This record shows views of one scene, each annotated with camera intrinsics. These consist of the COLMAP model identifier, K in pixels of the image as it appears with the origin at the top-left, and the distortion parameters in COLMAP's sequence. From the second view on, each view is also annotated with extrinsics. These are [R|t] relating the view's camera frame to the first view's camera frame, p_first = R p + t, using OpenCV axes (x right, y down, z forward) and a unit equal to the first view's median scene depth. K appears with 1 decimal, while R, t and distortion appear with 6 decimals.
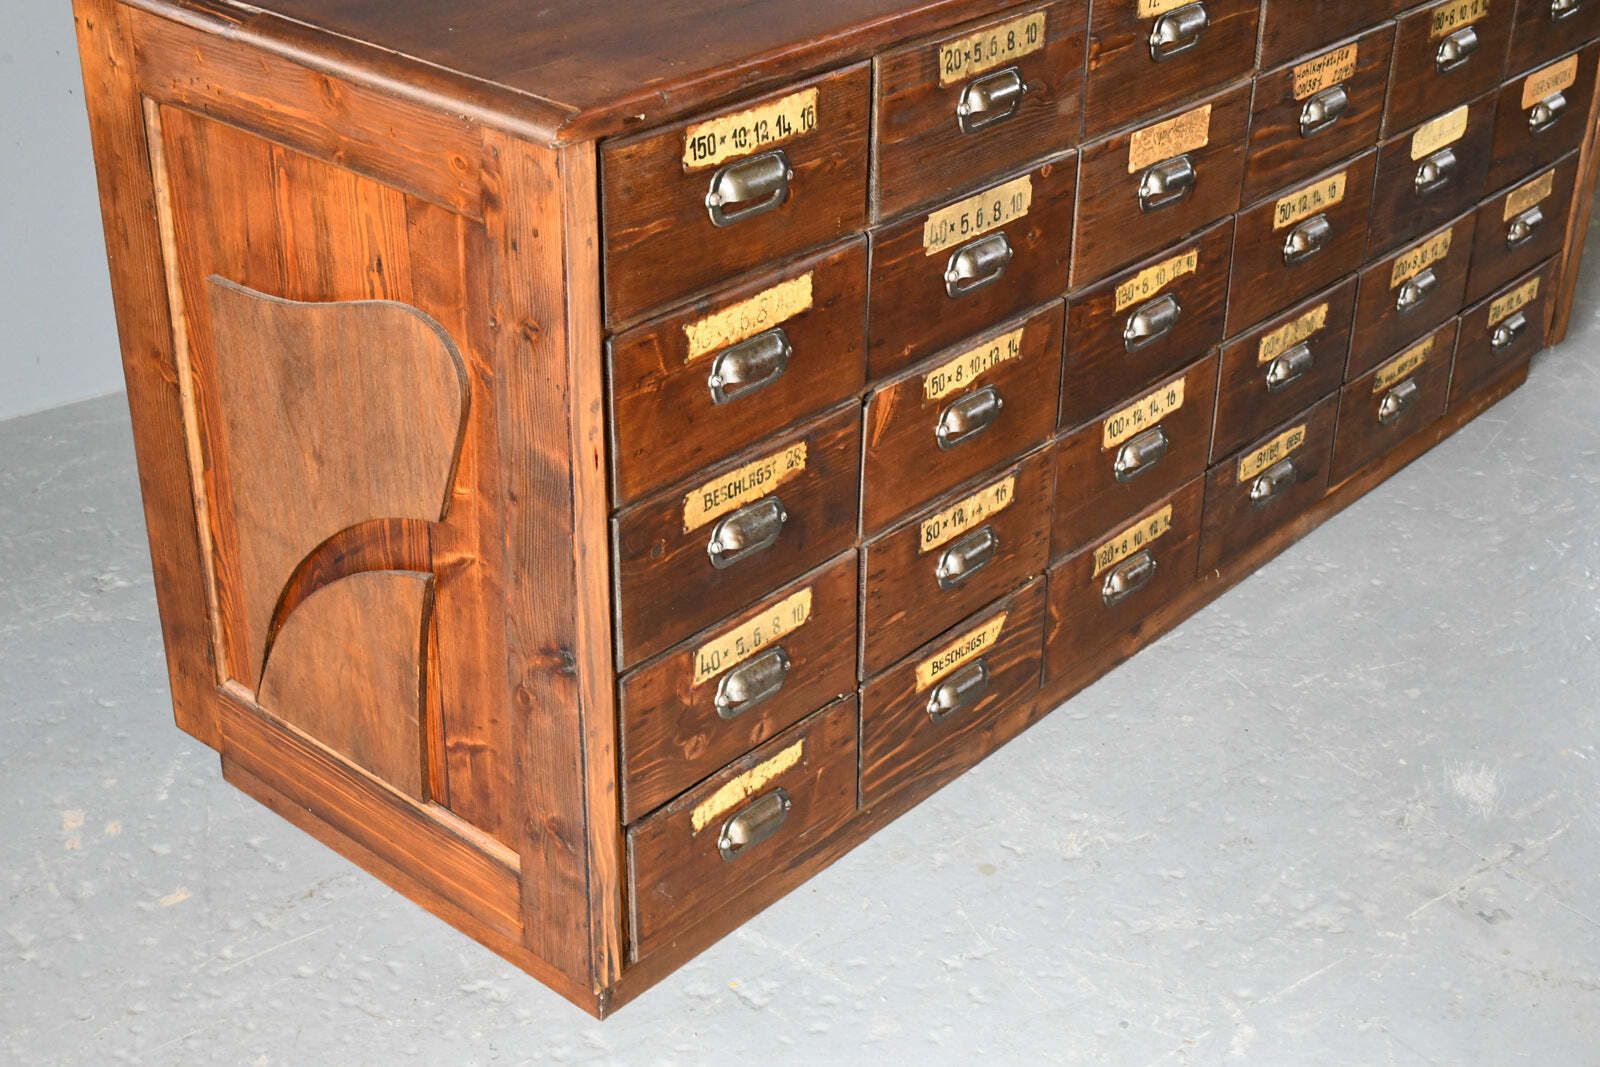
lens RADIAL K [[2236.5, 0, 800.0], [0, 2236.5, 533.5], [0, 0, 1]] dist [0.001644, 0.037742]
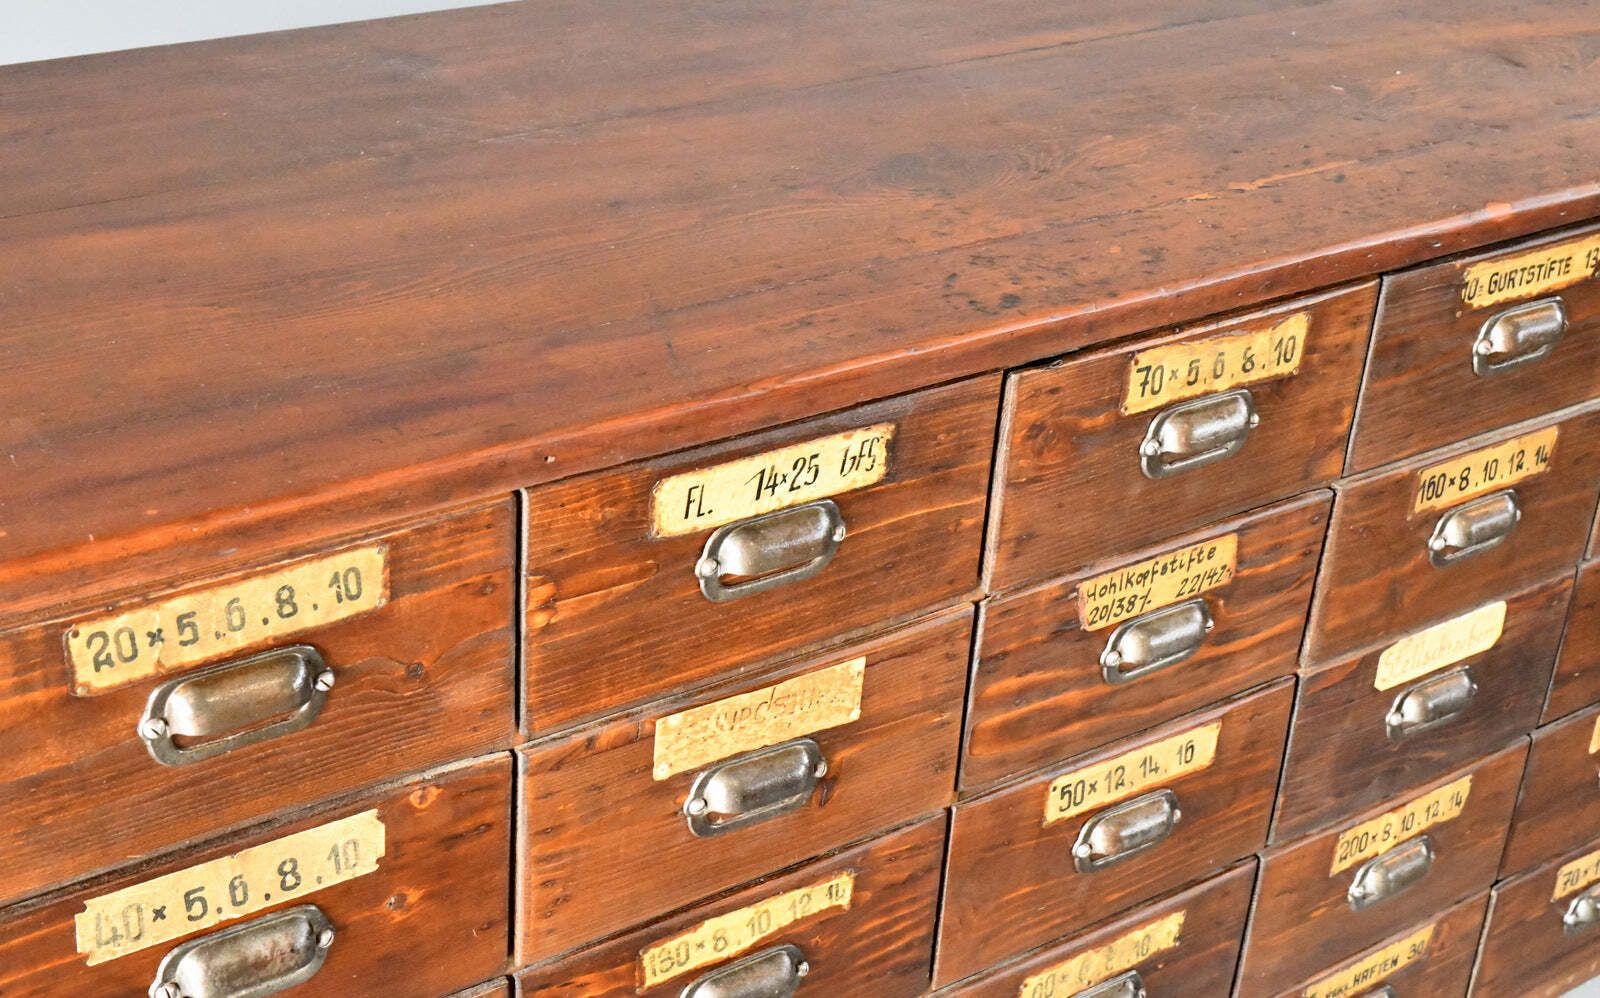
lens RADIAL K [[2319.3, 0, 798.1], [0, 2319.3, 460.1], [0, 0, 1]] dist [-0.006241, 0.025704]
pose [[0.971943, 0.154981, -0.176939, 0.290376], [-0.160043, 0.987002, -0.014618, -0.253398], [0.172374, 0.042526, 0.984113, 0.460292]]
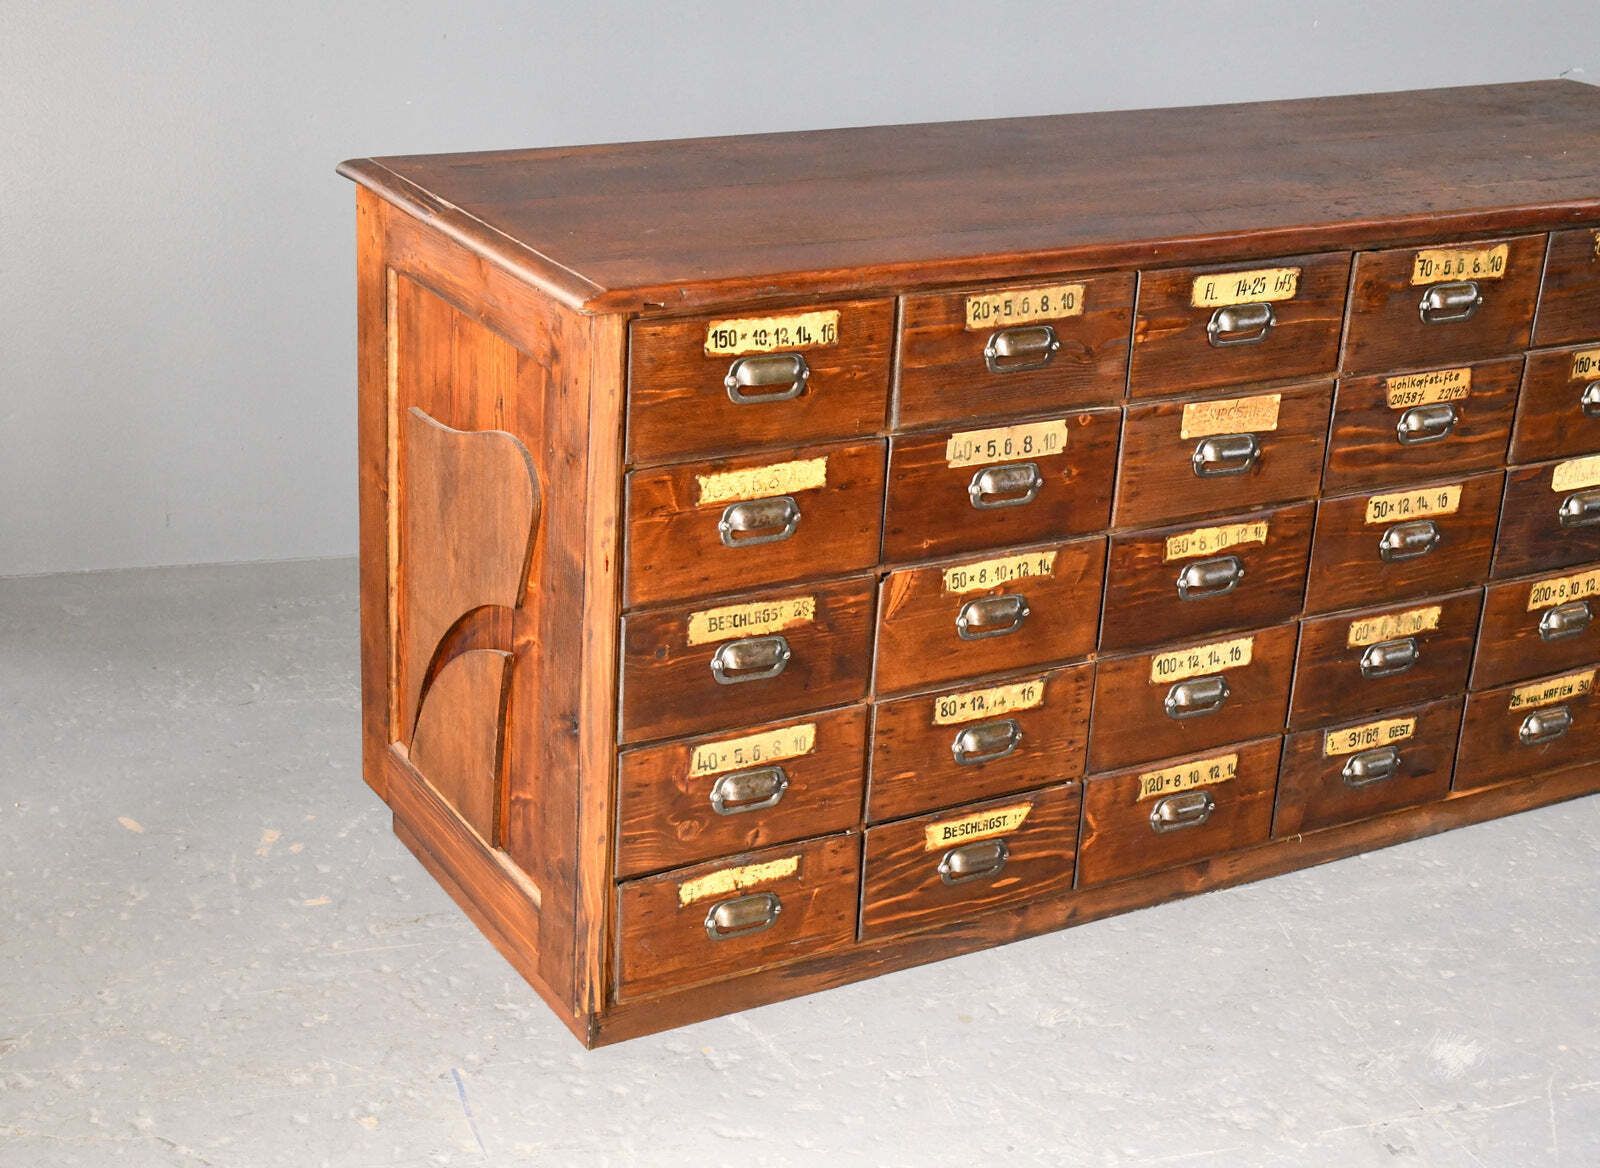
lens RADIAL K [[2426.3, 0, 726.0], [0, 2426.3, 584.4], [0, 0, 1]] dist [0.009487, 0.003723]
pose [[0.942002, 0.150736, -0.299853, 0.334003], [-0.189562, 0.976265, -0.104750, 0.094624], [0.276946, 0.155515, 0.948217, -0.260390]]
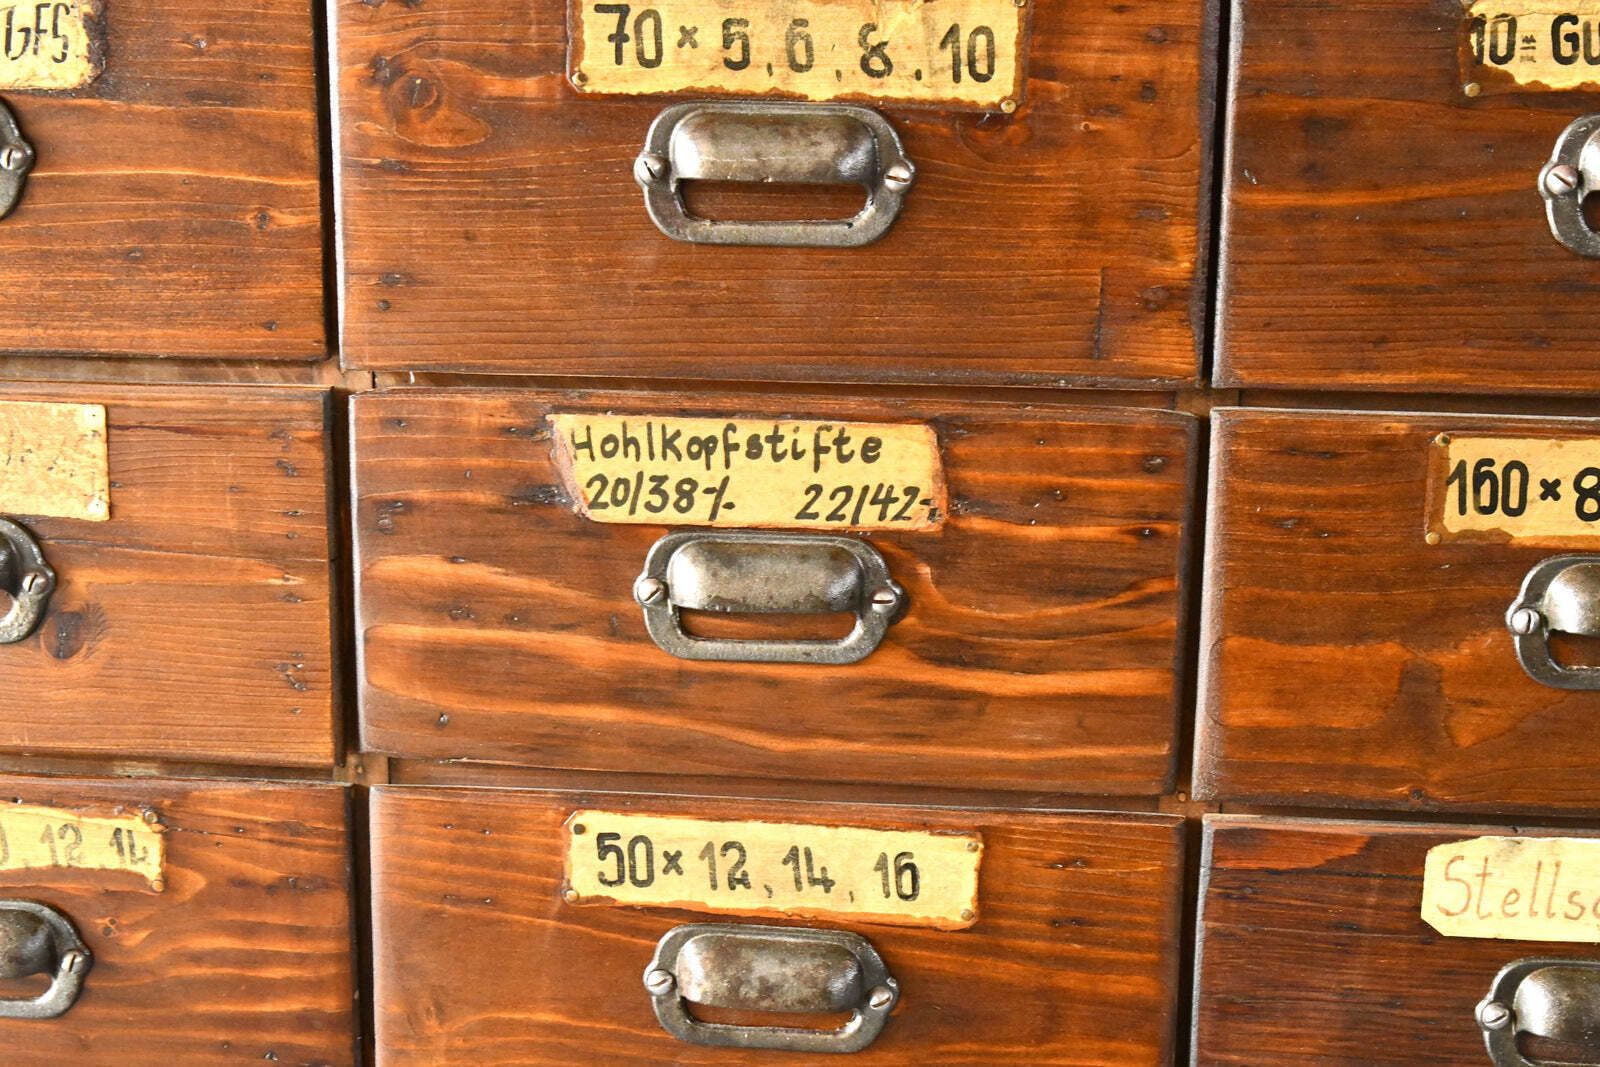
lens RADIAL K [[2258.7, 0, 800.0], [0, 2258.7, 533.5], [0, 0, 1]] dist [-0.006764, 0.032679]
pose [[0.593914, 0.170762, -0.786197, 0.594323], [-0.387894, 0.916911, -0.093872, -0.201322], [0.704843, 0.360713, 0.610804, 0.953603]]
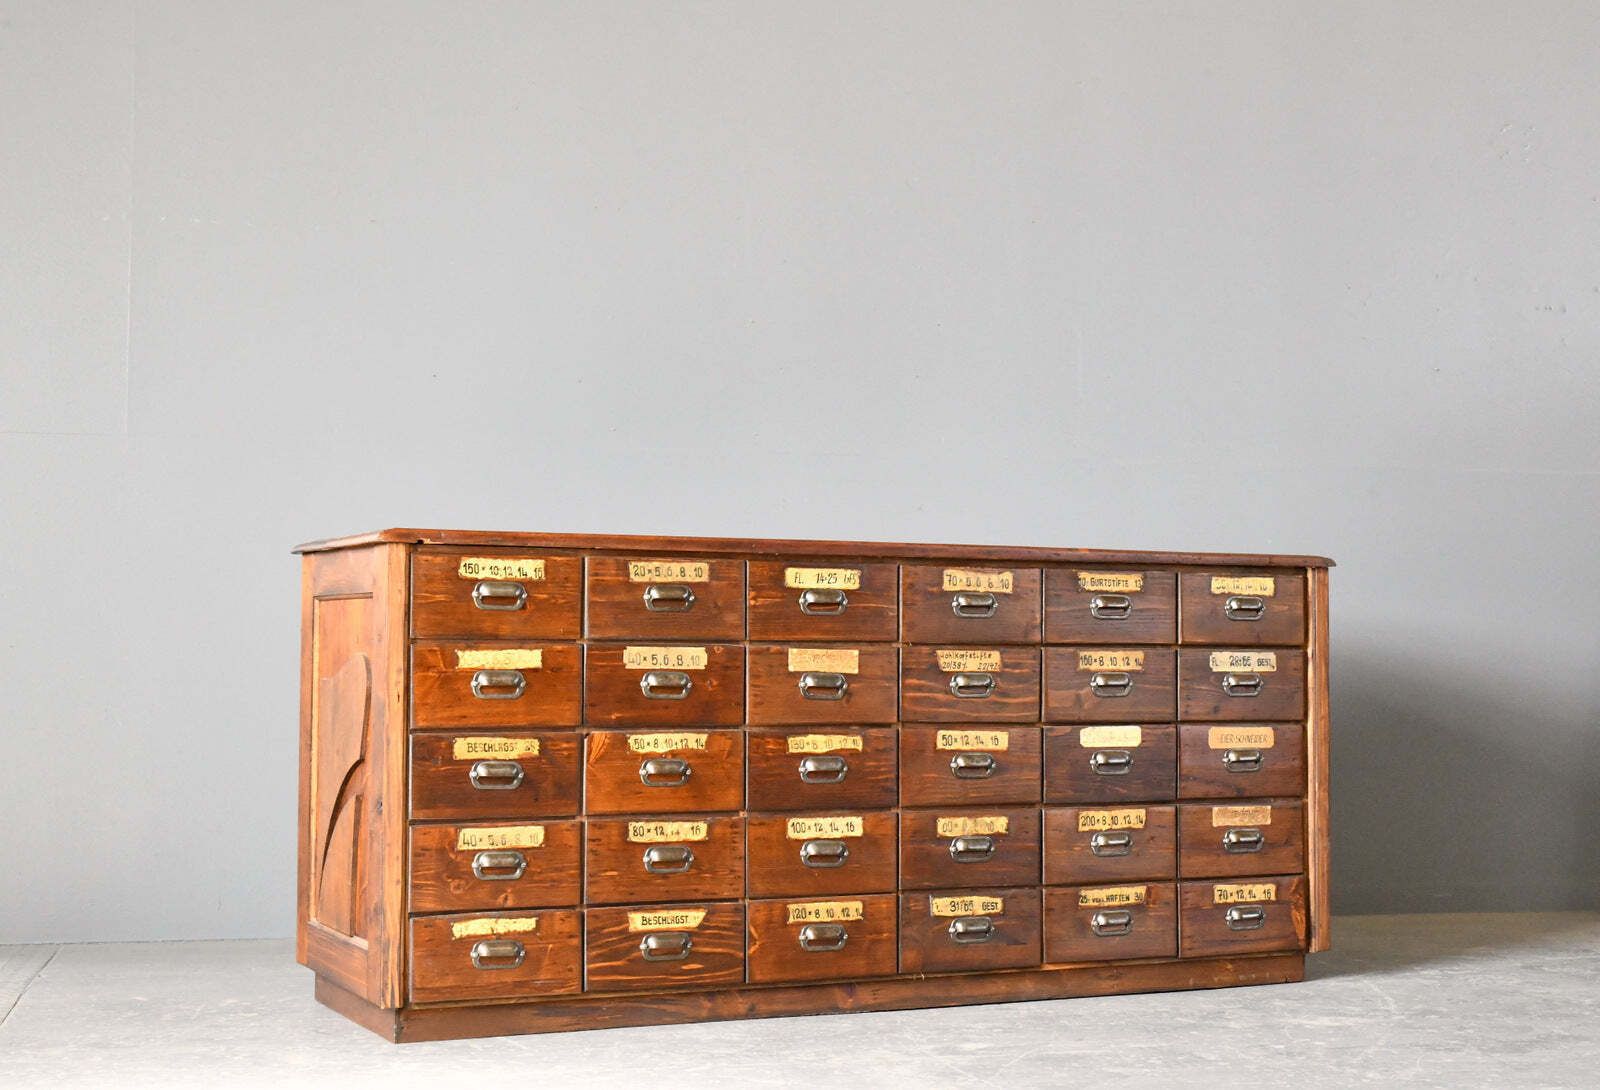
lens RADIAL K [[2339.0, 0, 846.3], [0, 2339.0, 542.7], [0, 0, 1]] dist [0.007726, 0.030847]
pose [[0.922509, -0.025841, -0.385108, 1.008125], [-0.179063, 0.855234, -0.486324, 0.733710], [0.341925, 0.517597, 0.784334, -0.607072]]
